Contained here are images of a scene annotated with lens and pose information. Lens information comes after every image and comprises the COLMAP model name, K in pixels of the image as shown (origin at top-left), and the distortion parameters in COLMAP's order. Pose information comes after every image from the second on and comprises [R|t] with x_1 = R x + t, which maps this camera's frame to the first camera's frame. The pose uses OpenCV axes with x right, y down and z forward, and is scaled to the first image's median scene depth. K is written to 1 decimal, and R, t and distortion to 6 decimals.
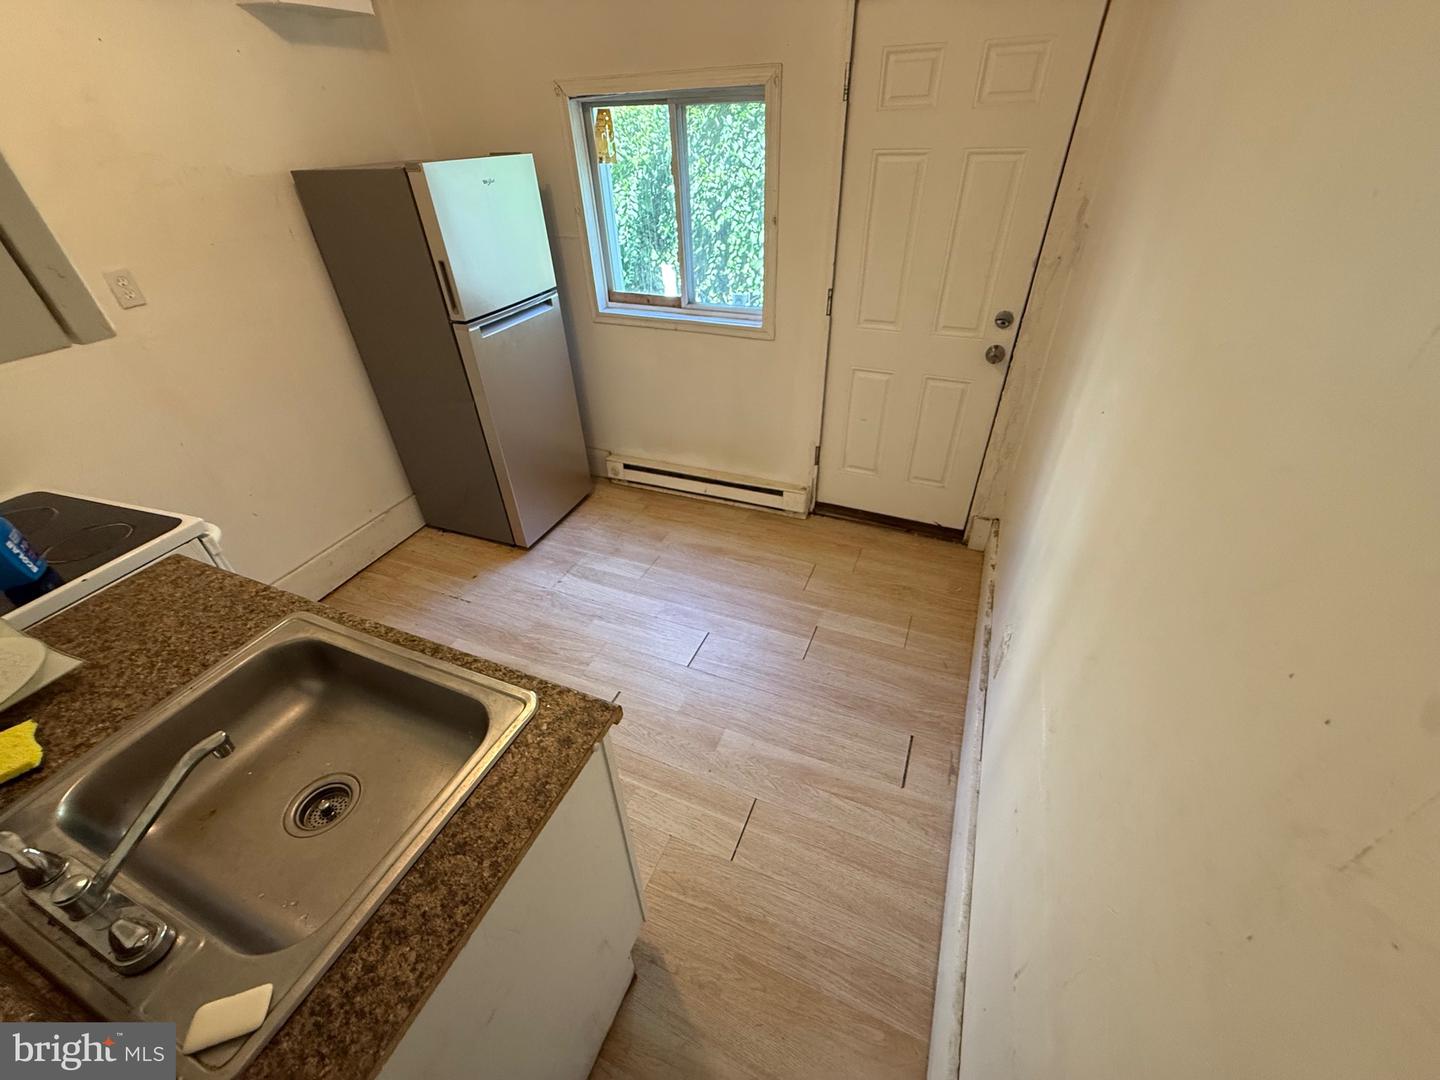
lens RADIAL K [[574.1, 0, 726.7], [0, 574.1, 539.4], [0, 0, 1]] dist [0.001037, 0.000325]
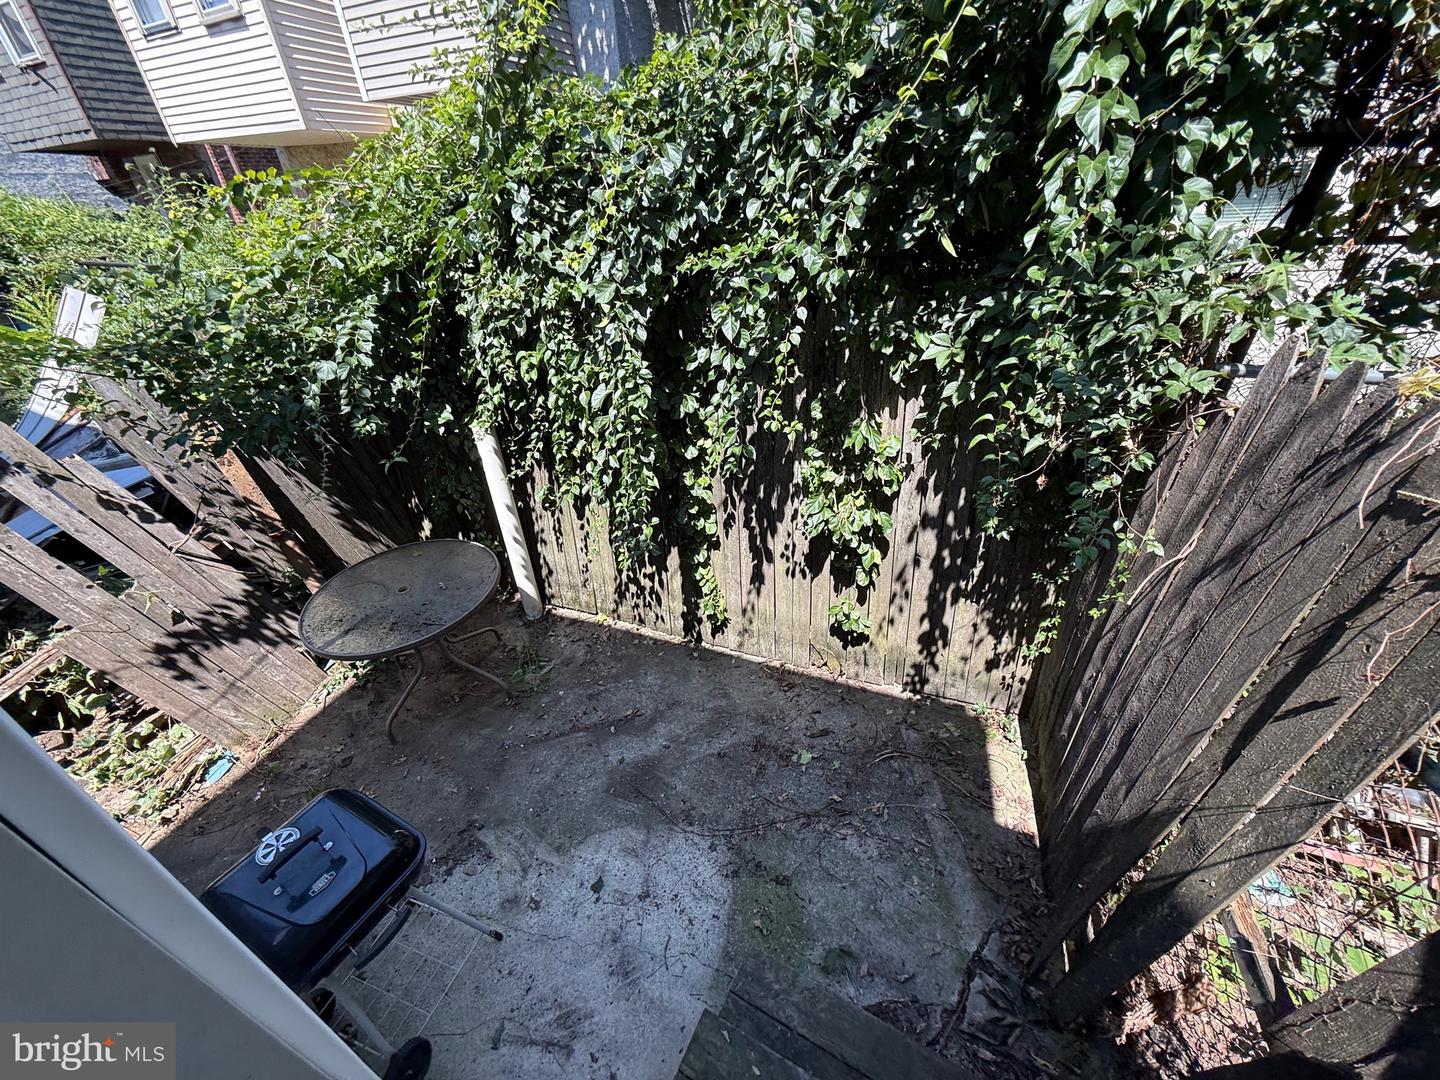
lens RADIAL K [[574.1, 0, 719.9], [0, 574.1, 539.4], [0, 0, 1]] dist [0.001037, 0.000325]
pose [[0.996596, 0.019524, -0.080095, 0.221336], [-0.026242, 0.996145, -0.083703, -0.352666], [0.078152, 0.085520, 0.993267, 0.487589]]
